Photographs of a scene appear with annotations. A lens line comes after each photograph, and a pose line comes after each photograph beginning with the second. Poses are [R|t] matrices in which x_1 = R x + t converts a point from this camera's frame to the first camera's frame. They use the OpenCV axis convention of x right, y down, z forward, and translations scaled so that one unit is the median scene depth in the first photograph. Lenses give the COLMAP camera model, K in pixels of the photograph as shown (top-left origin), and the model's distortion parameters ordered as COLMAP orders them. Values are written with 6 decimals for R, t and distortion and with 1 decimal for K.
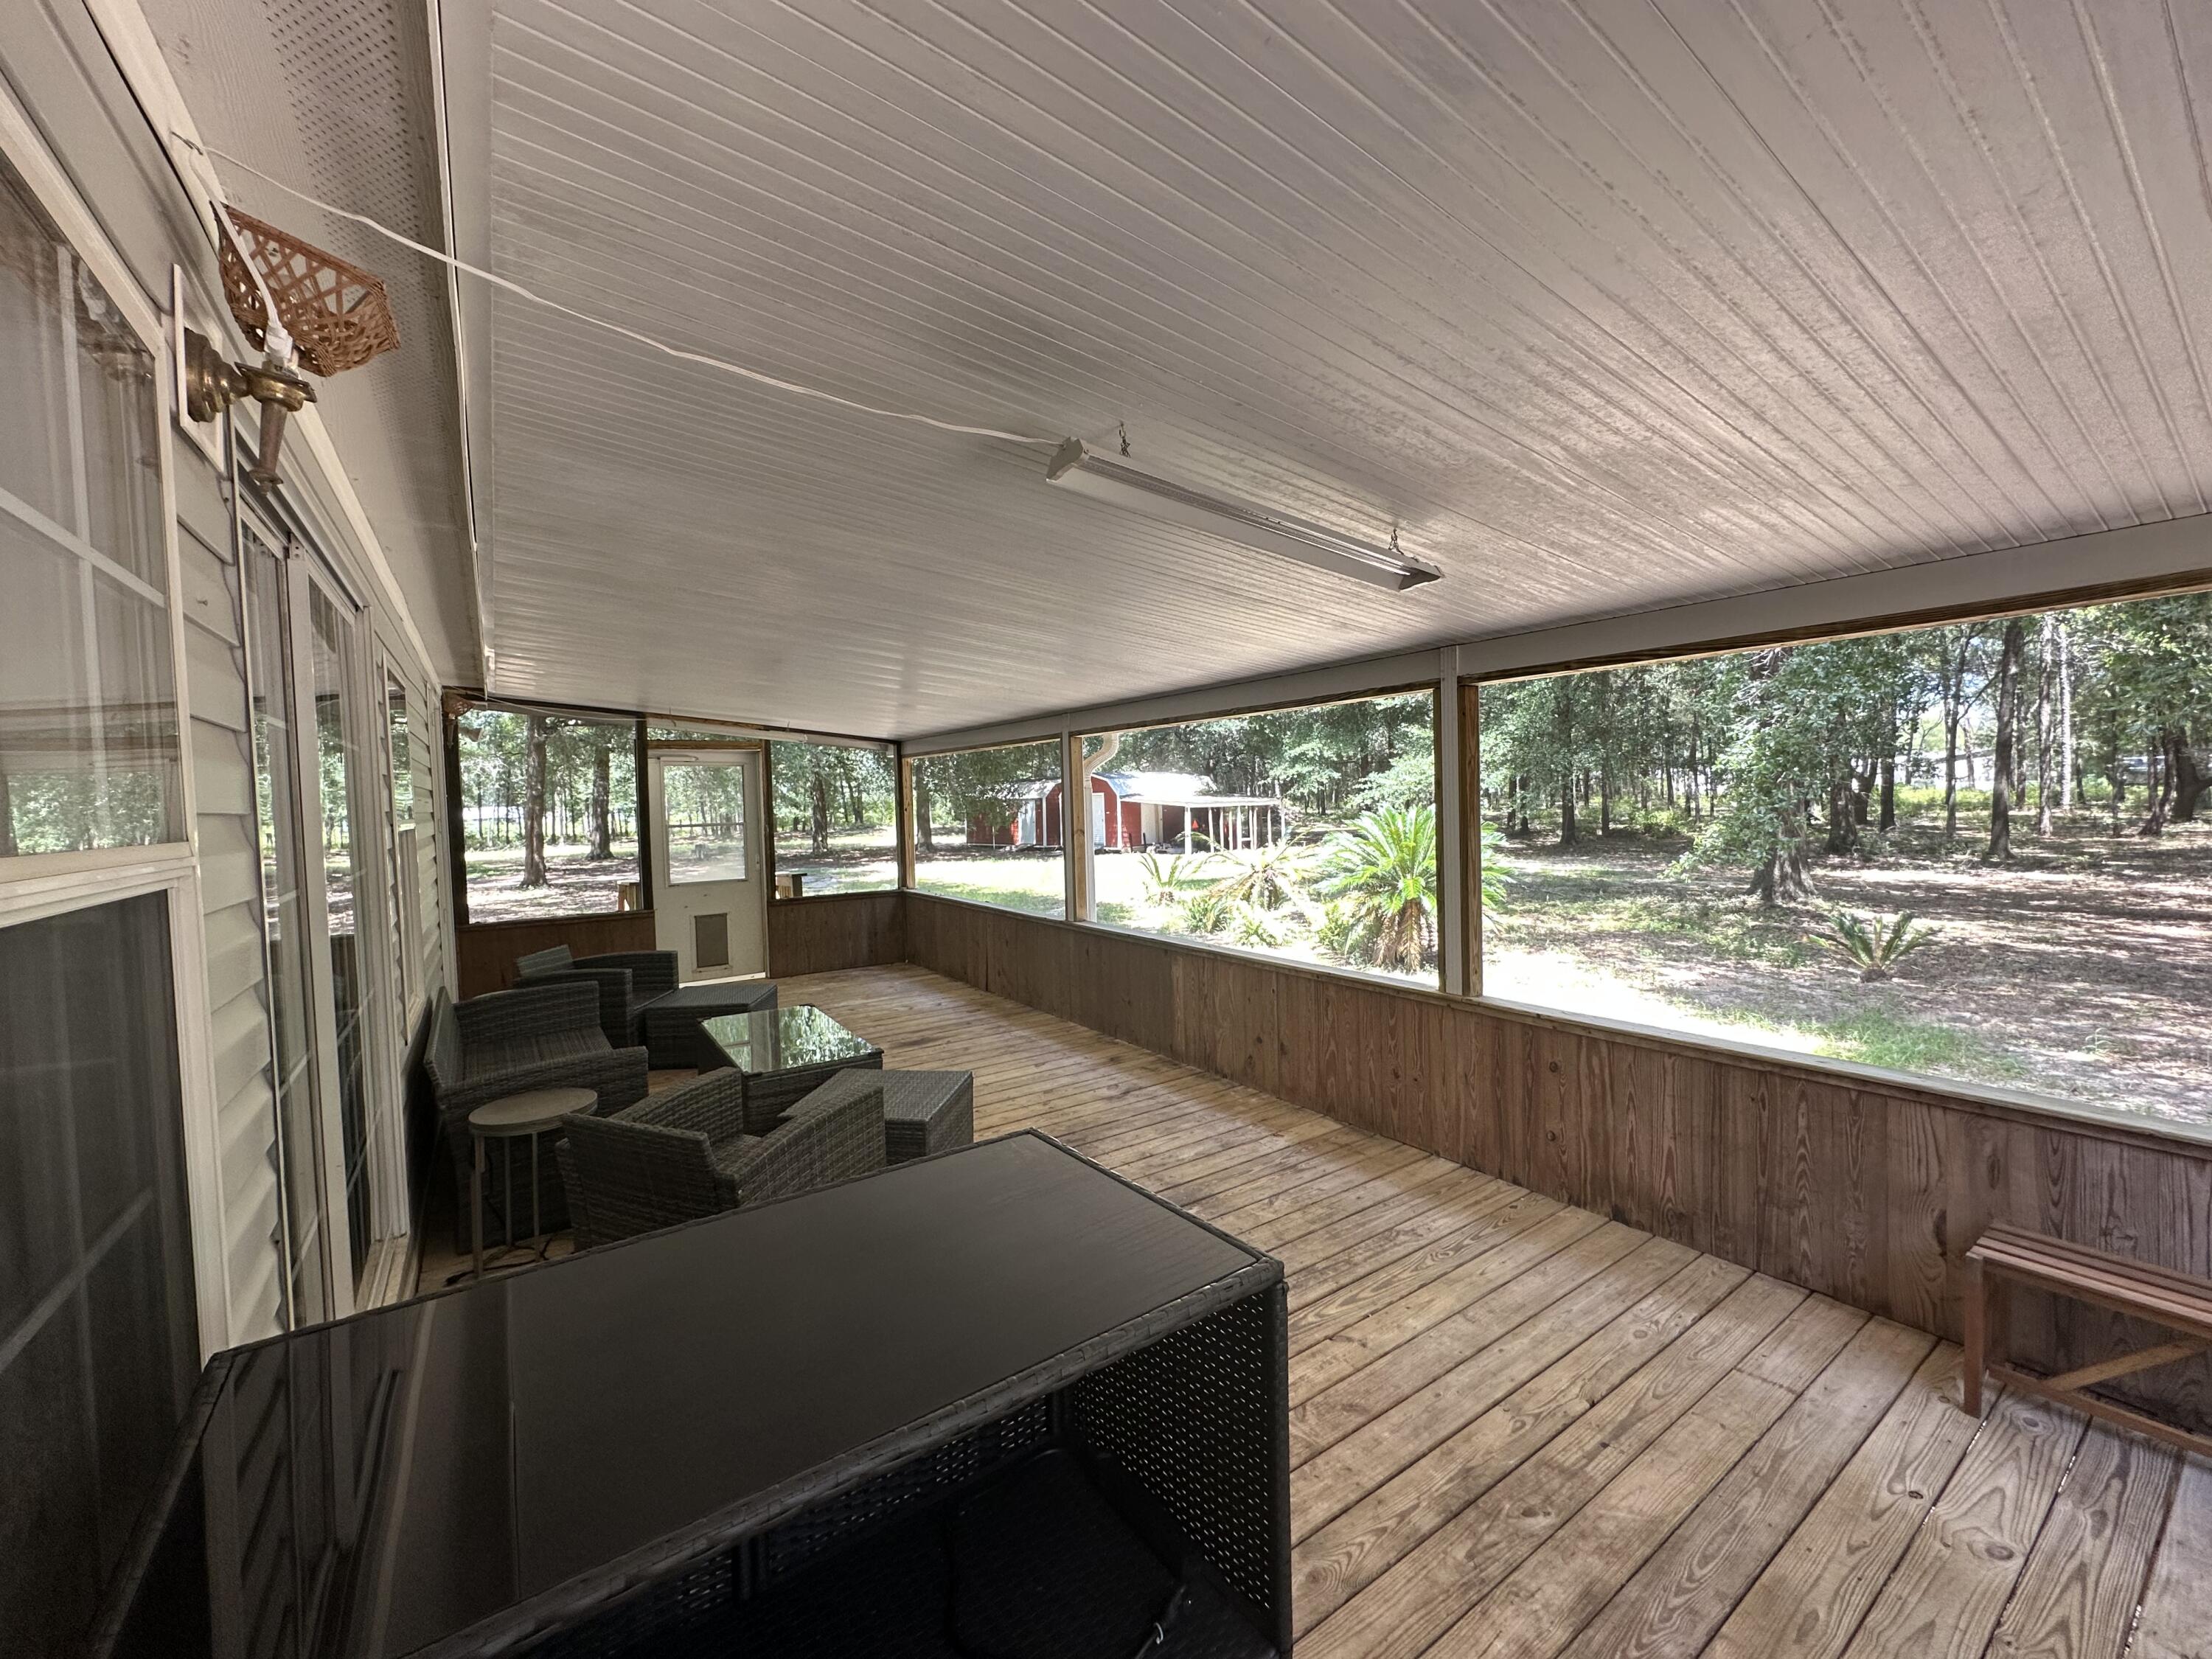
lens RADIAL K [[879.9, 0, 1104.9], [0, 879.9, 827.3], [0, 0, 1]] dist [-0.002634, 0.000248]
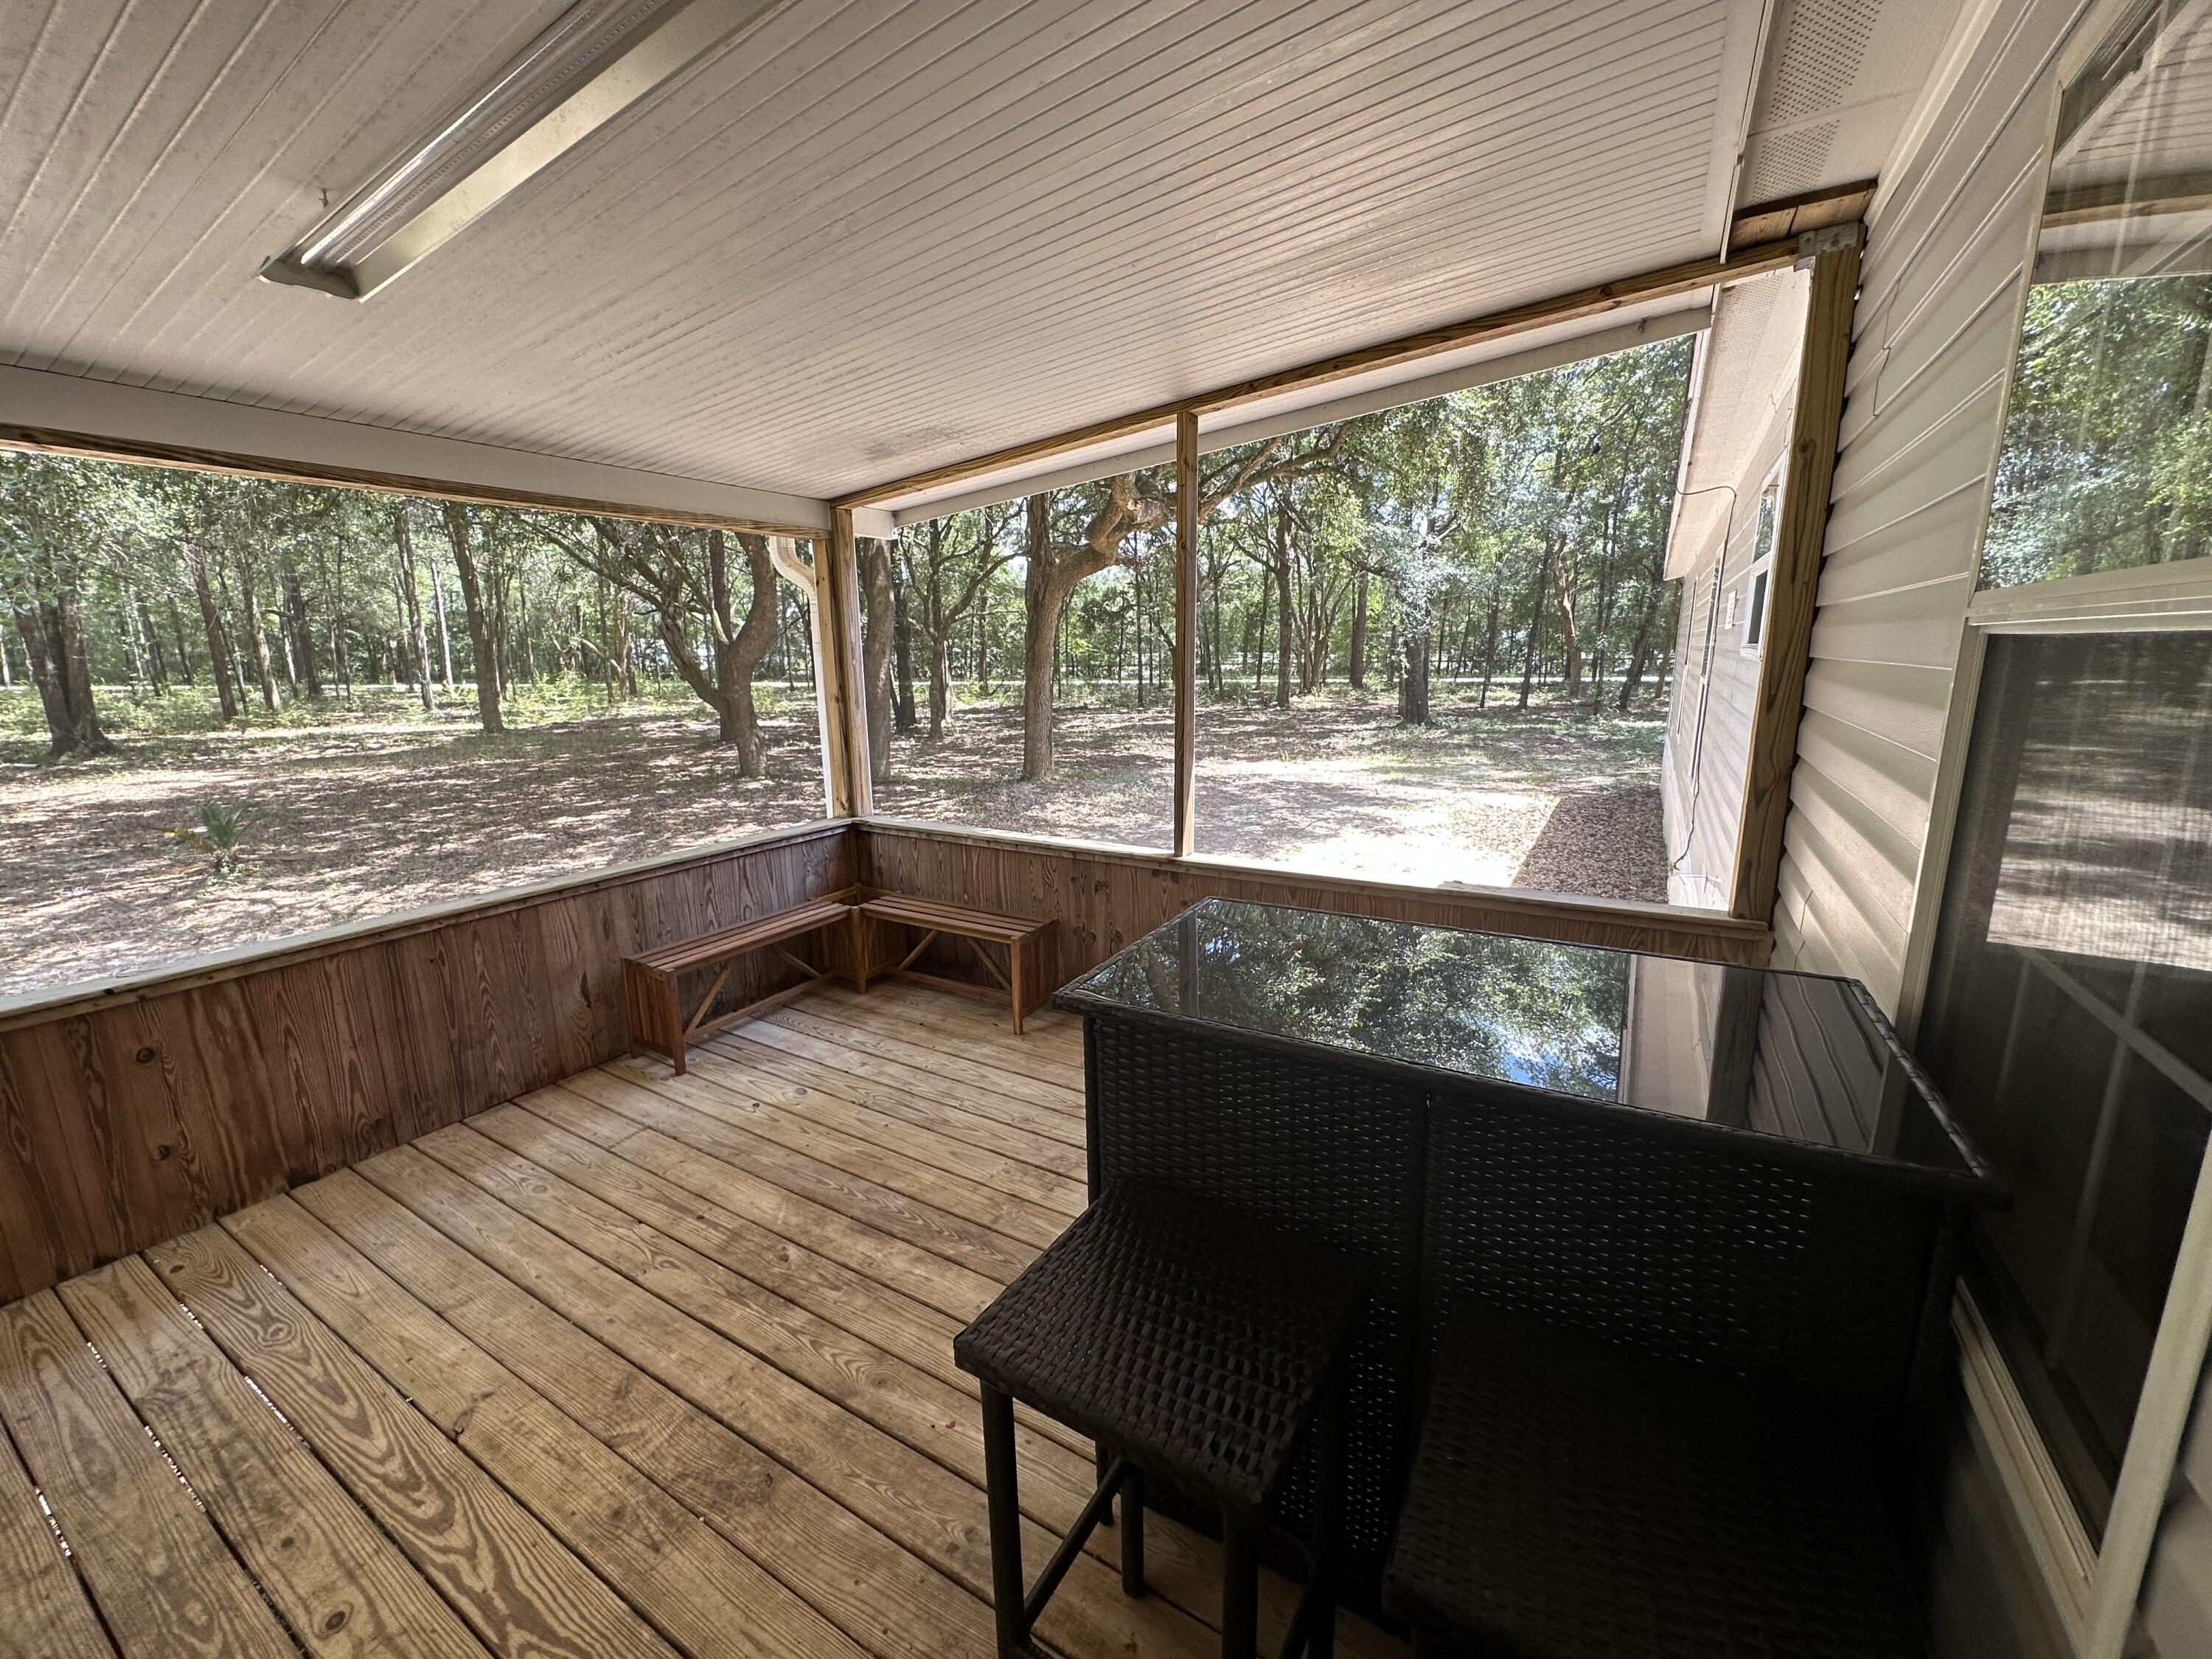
lens RADIAL K [[879.9, 0, 1104.9], [0, 879.9, 827.3], [0, 0, 1]] dist [-0.002634, 0.000248]
pose [[-0.409363, -0.149560, 0.900030, -0.168869], [0.054691, 0.980677, 0.187836, 0.006143], [-0.910731, 0.126117, -0.393273, 0.257018]]
